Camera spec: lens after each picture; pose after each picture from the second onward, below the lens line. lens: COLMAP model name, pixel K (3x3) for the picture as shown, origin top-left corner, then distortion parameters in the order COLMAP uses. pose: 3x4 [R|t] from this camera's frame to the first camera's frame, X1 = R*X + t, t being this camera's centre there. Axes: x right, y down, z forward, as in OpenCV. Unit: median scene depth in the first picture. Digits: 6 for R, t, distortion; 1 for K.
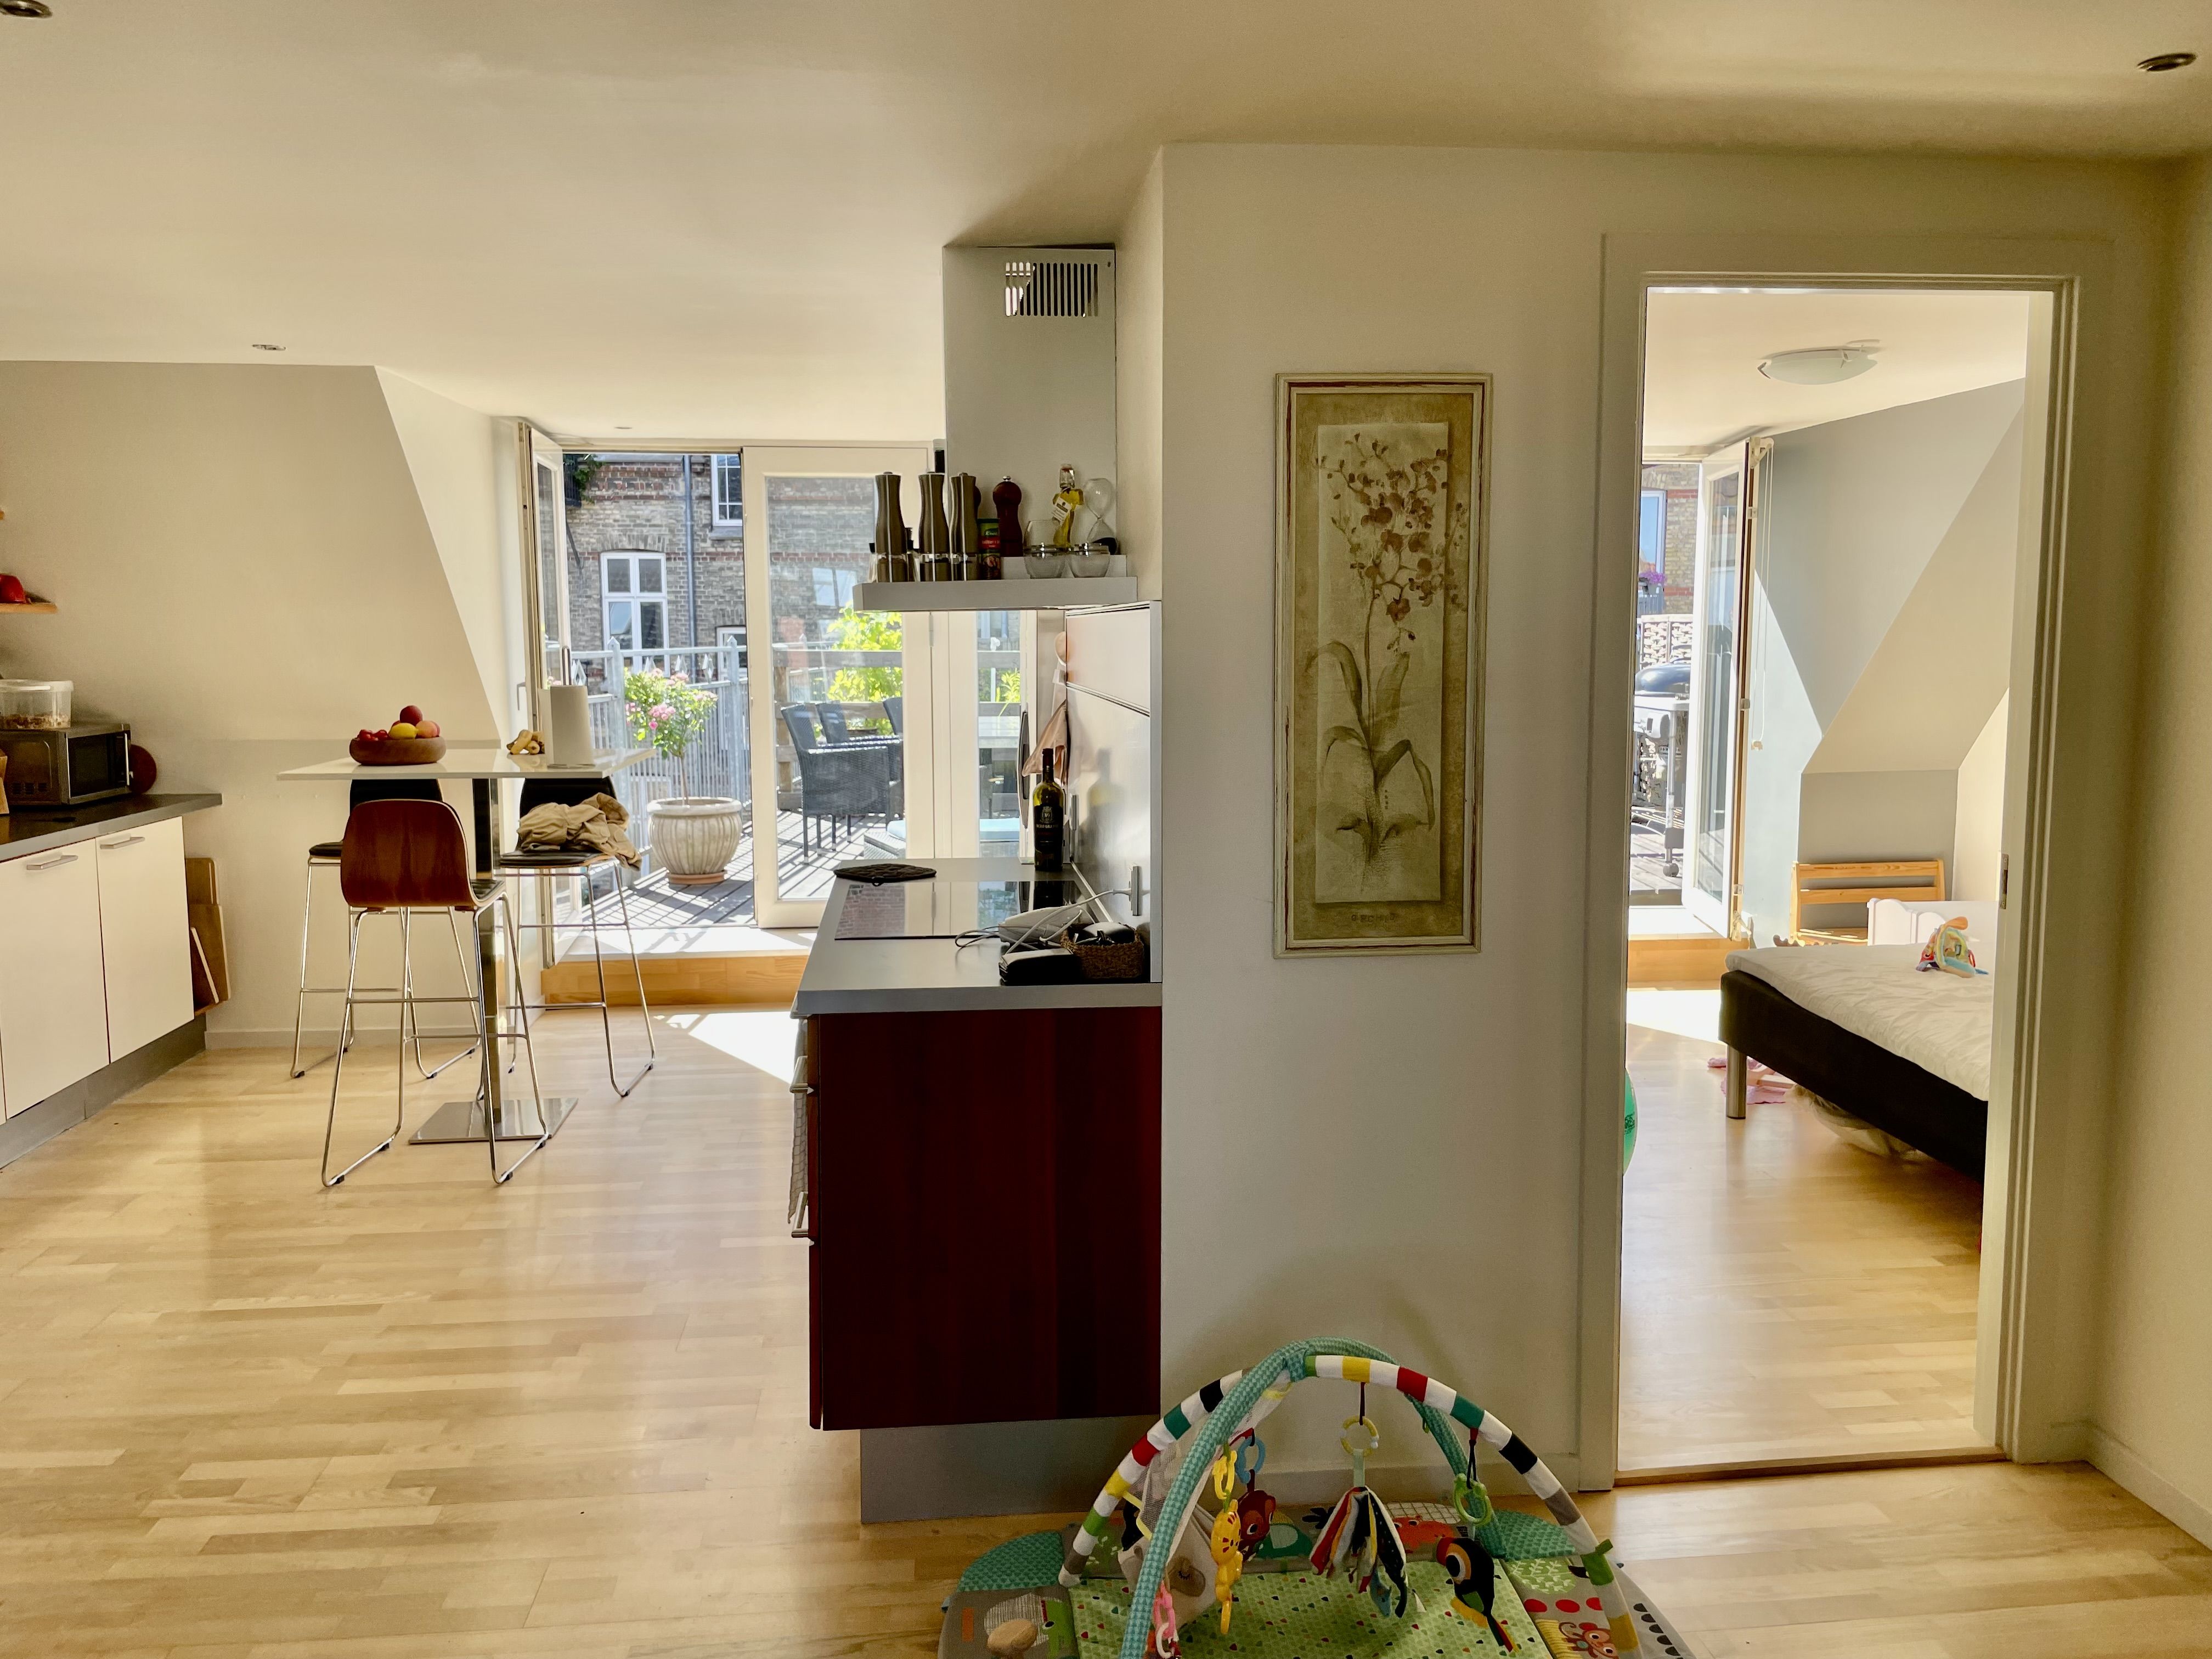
lens RADIAL K [[1689.0, 0, 1106.0], [0, 1689.0, 829.5], [0, 0, 1]] dist [0.097851, -0.132924]
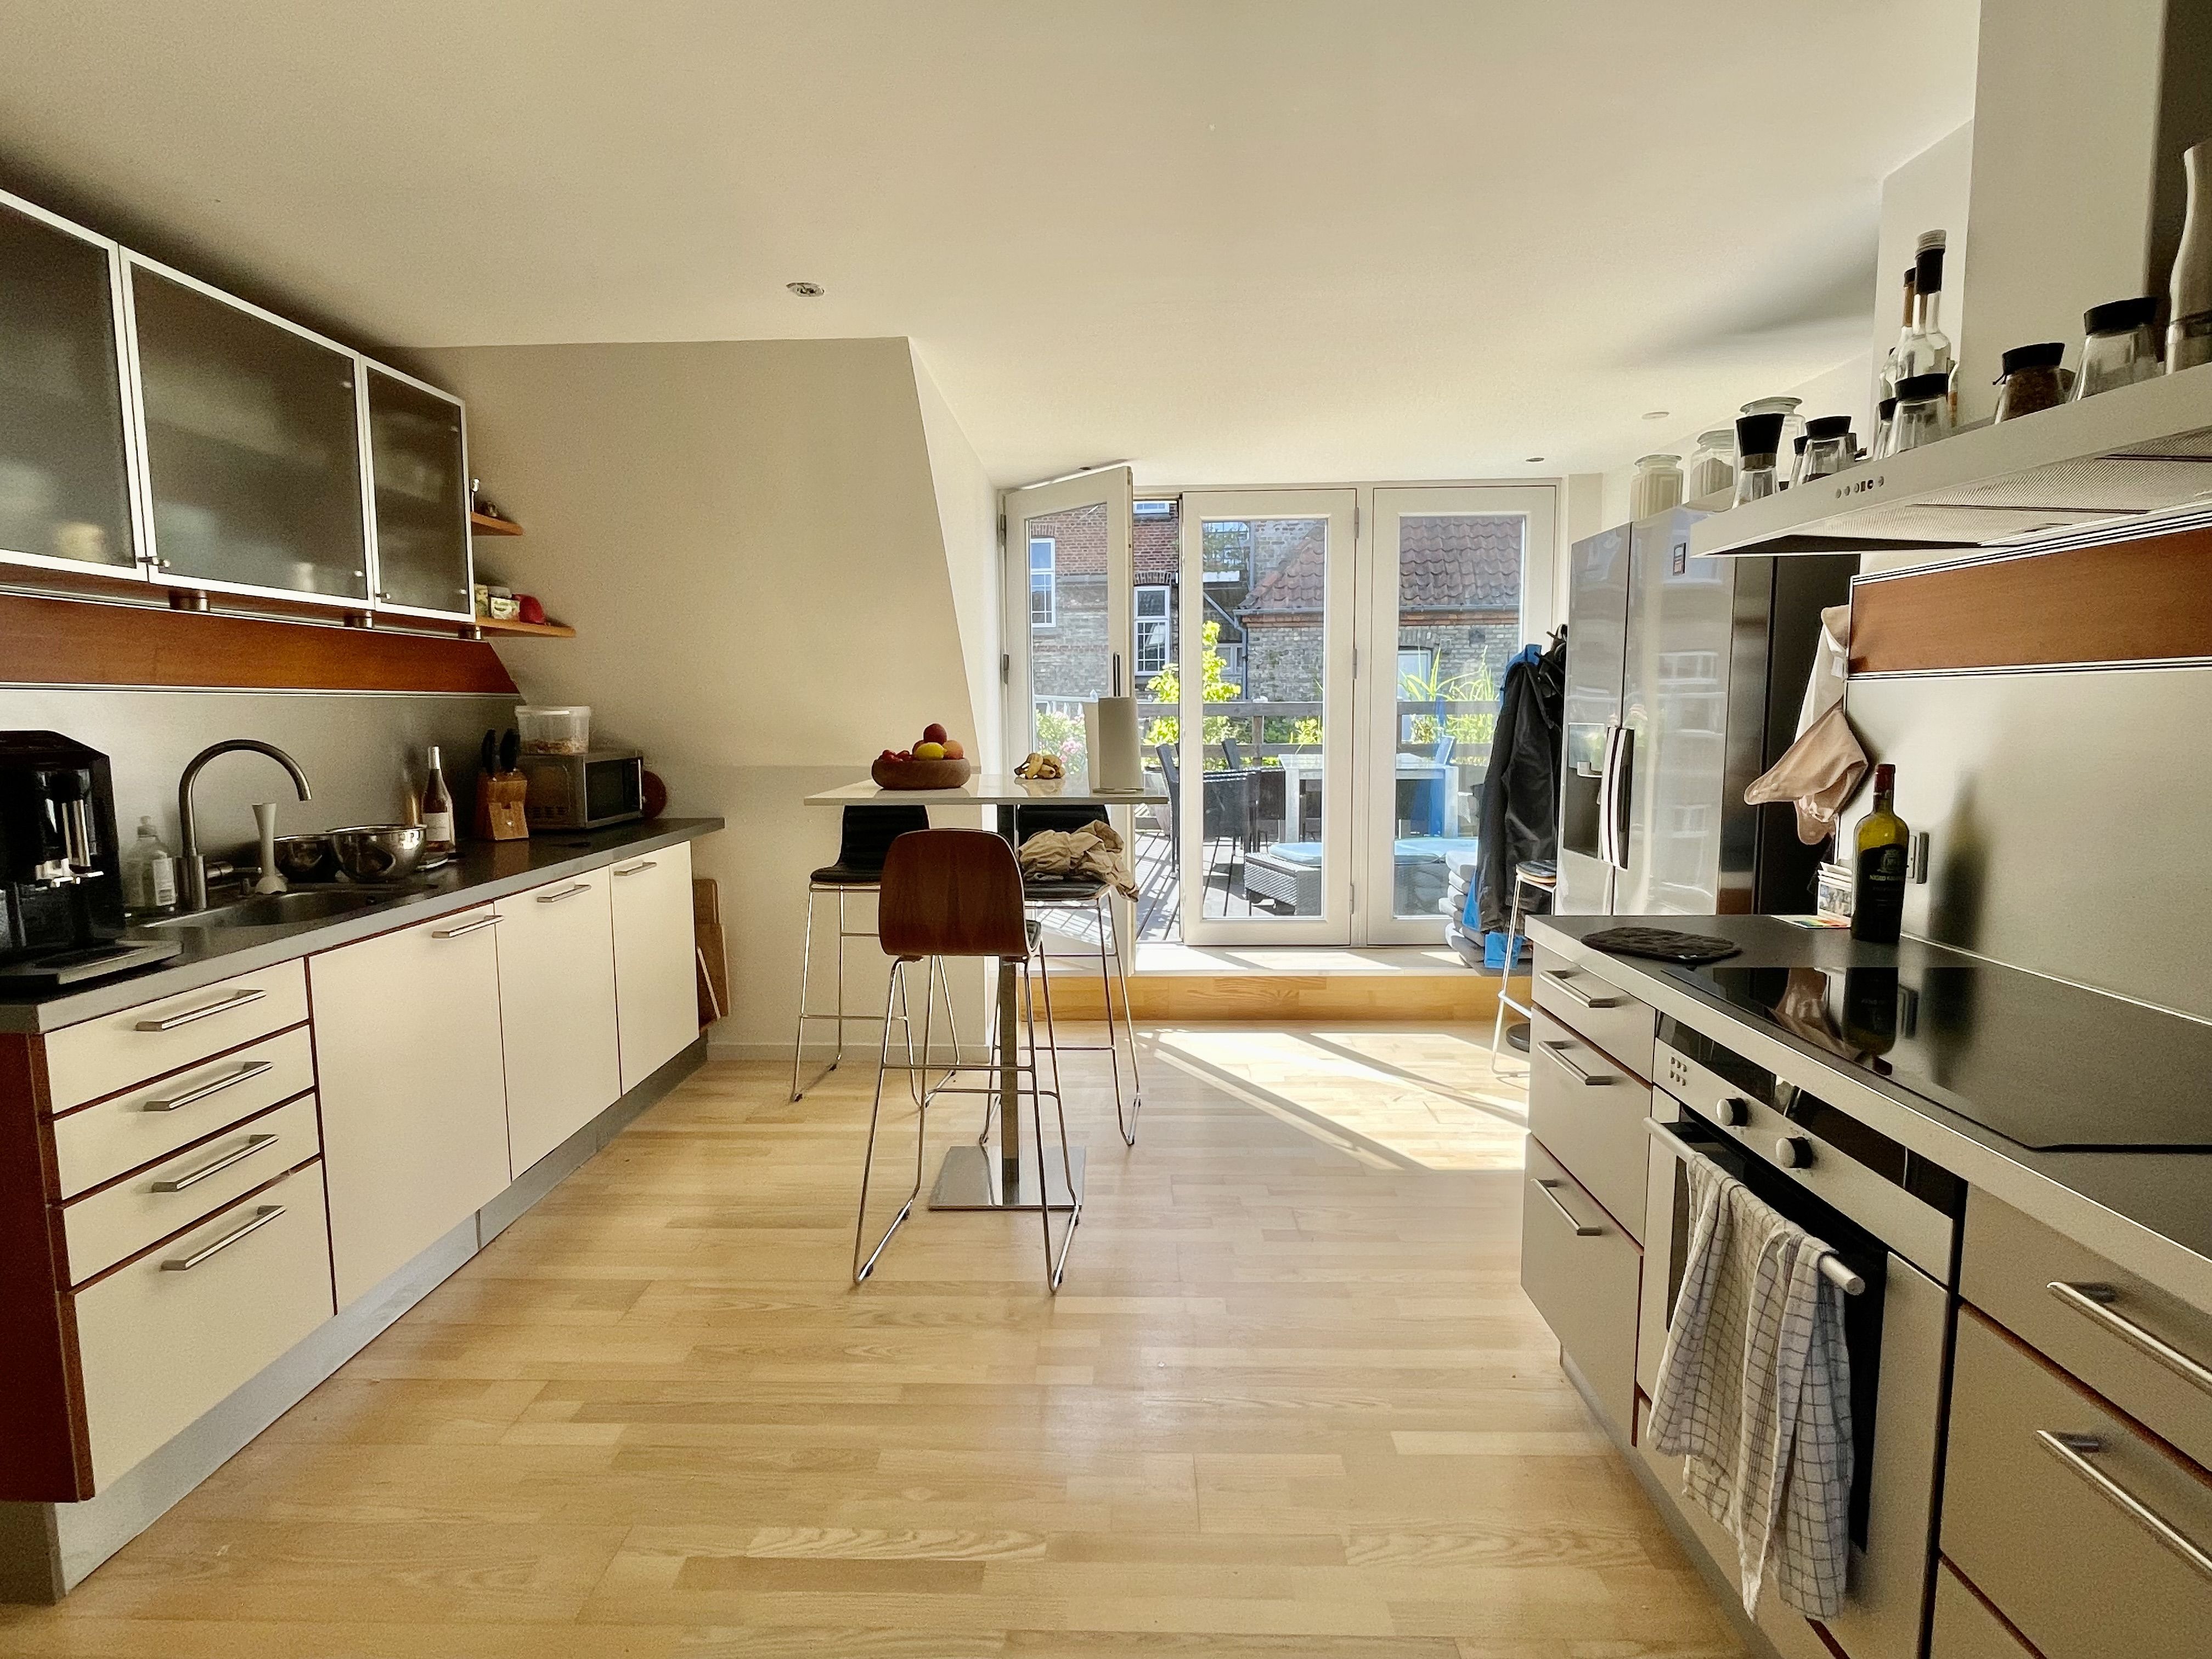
lens RADIAL K [[1102.1, 0, 1106.0], [0, 1102.1, 829.5], [0, 0, 1]] dist [0.000787, 0.000167]
pose [[0.993386, 0.006496, -0.114638, -0.233837], [-0.007324, 0.999950, -0.006806, -0.012379], [0.114588, 0.007601, 0.993384, 0.406053]]
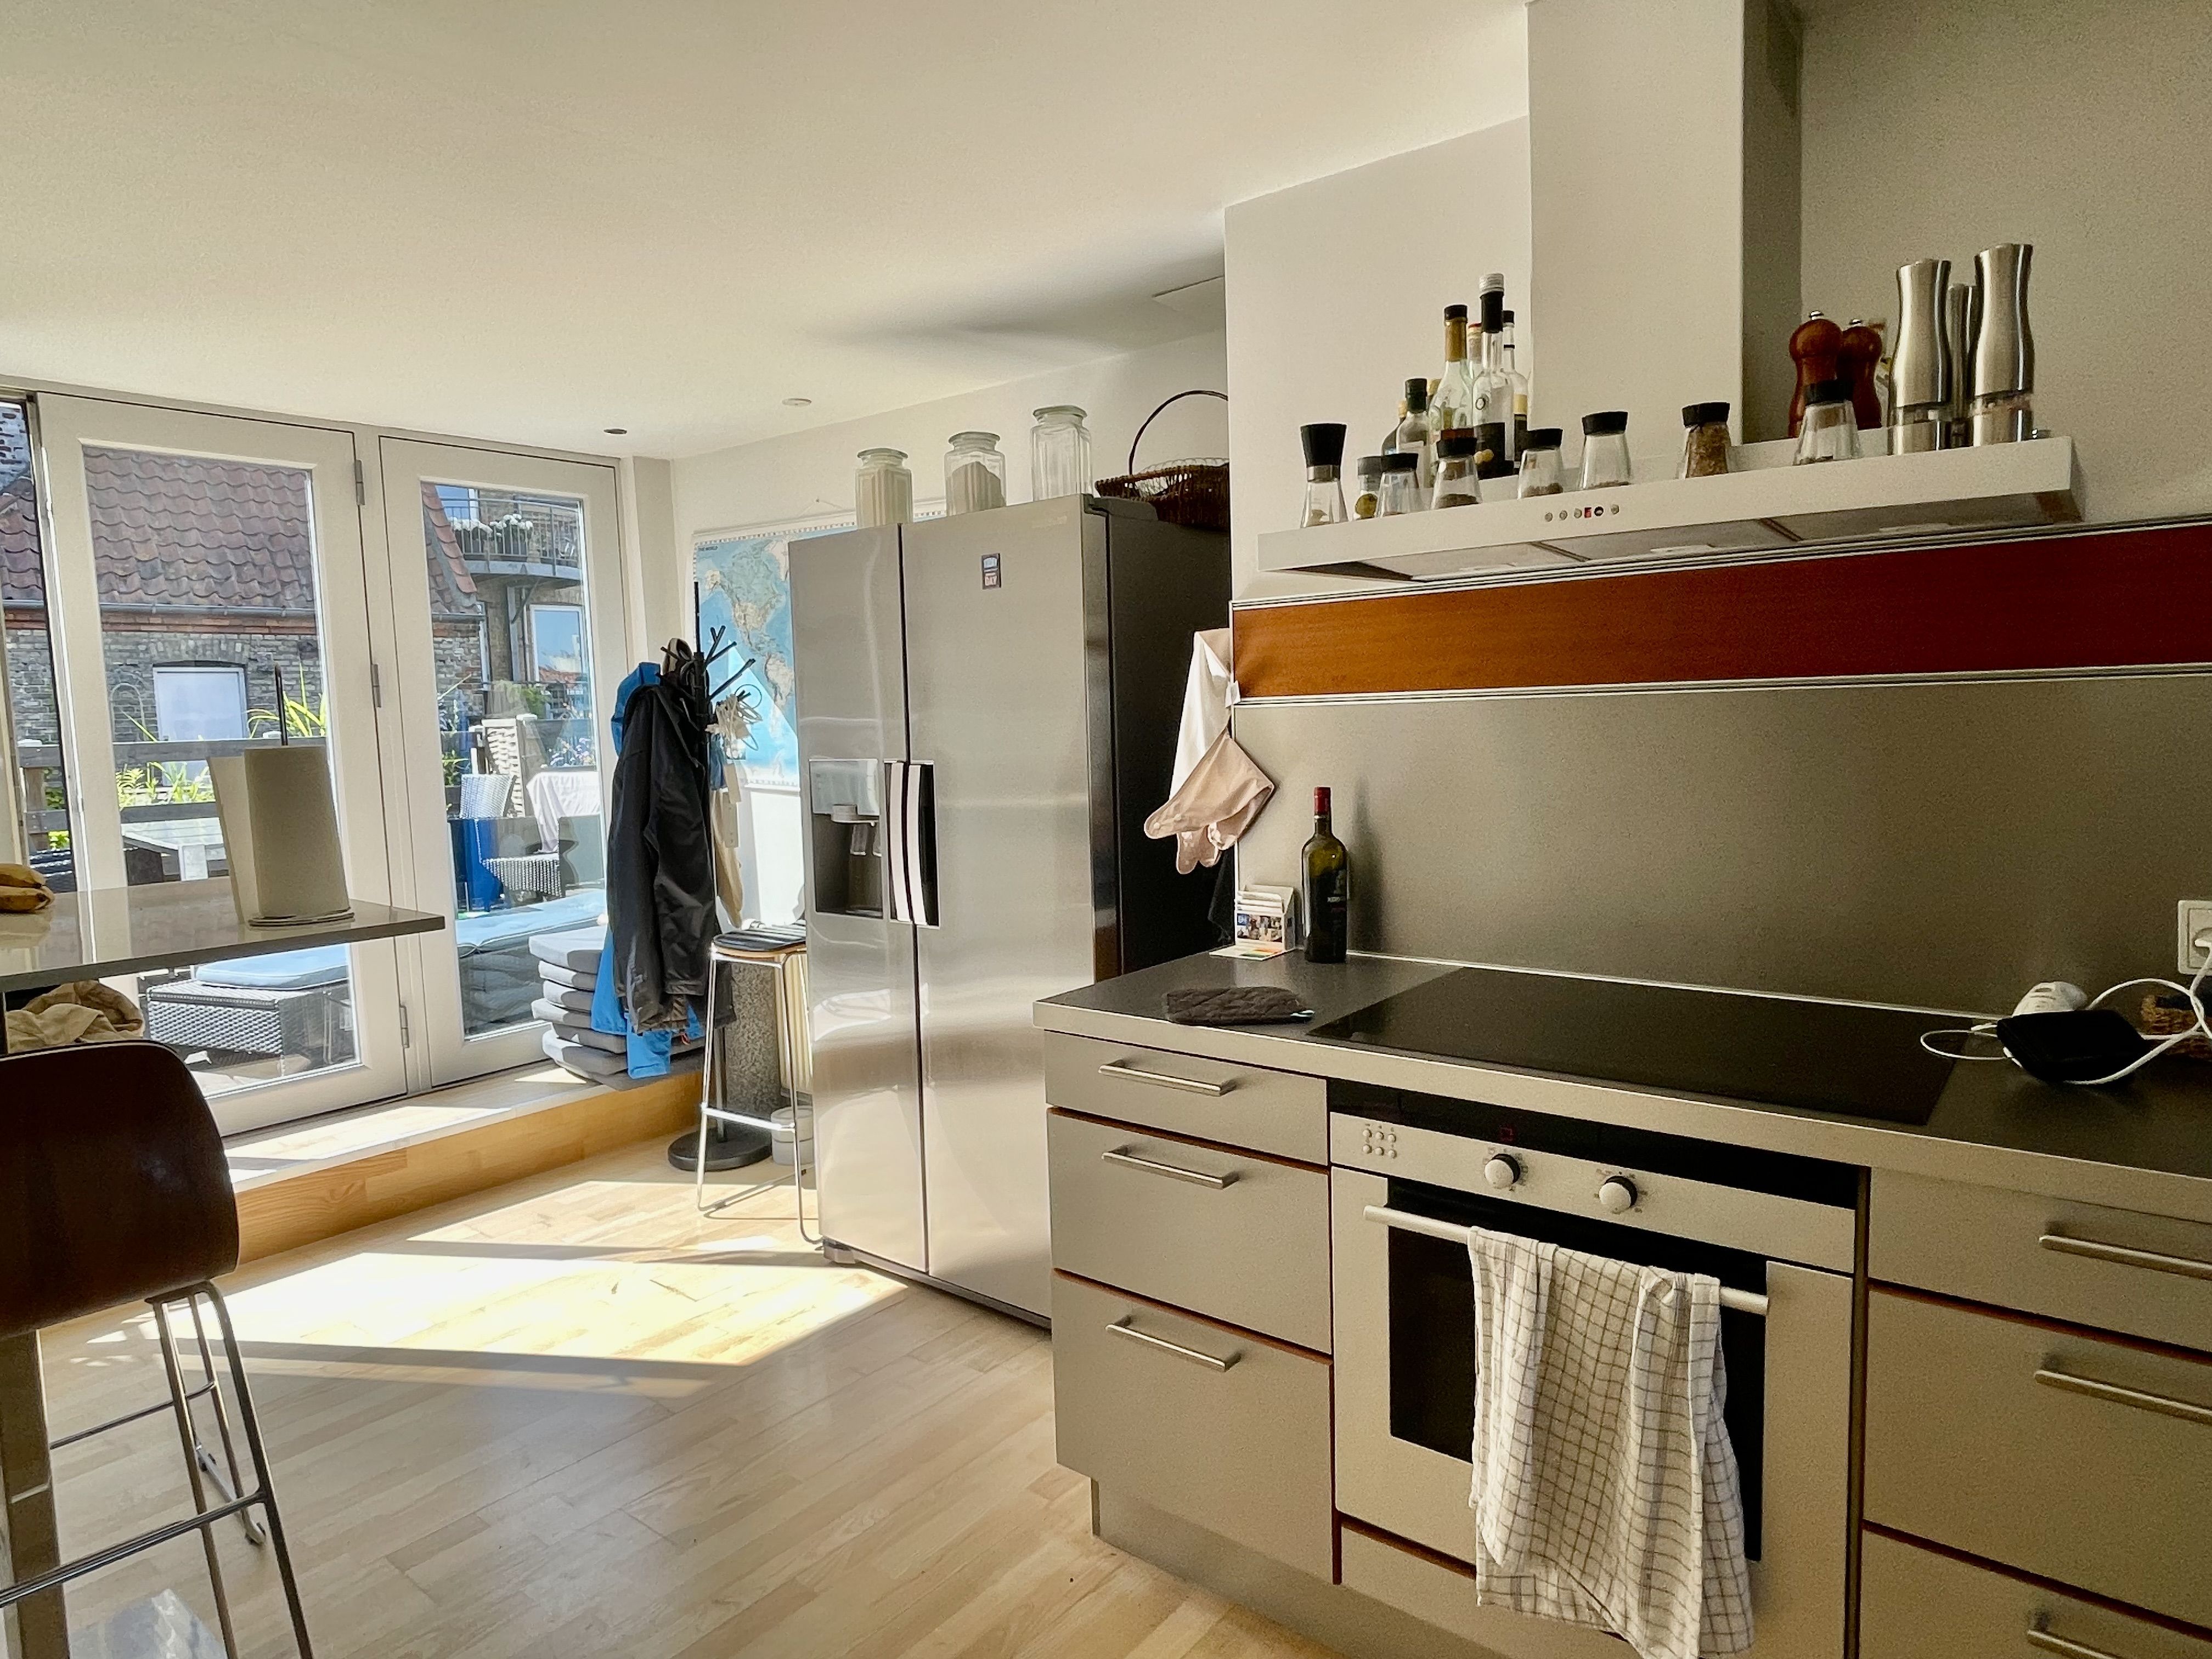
lens RADIAL K [[1283.8, 0, 1106.0], [0, 1283.8, 829.5], [0, 0, 1]] dist [-0.002917, -0.001733]
pose [[0.705049, -0.086683, 0.703841, -0.381476], [0.115086, 0.993330, 0.007053, -0.036830], [-0.699758, 0.076030, 0.710322, 0.550885]]
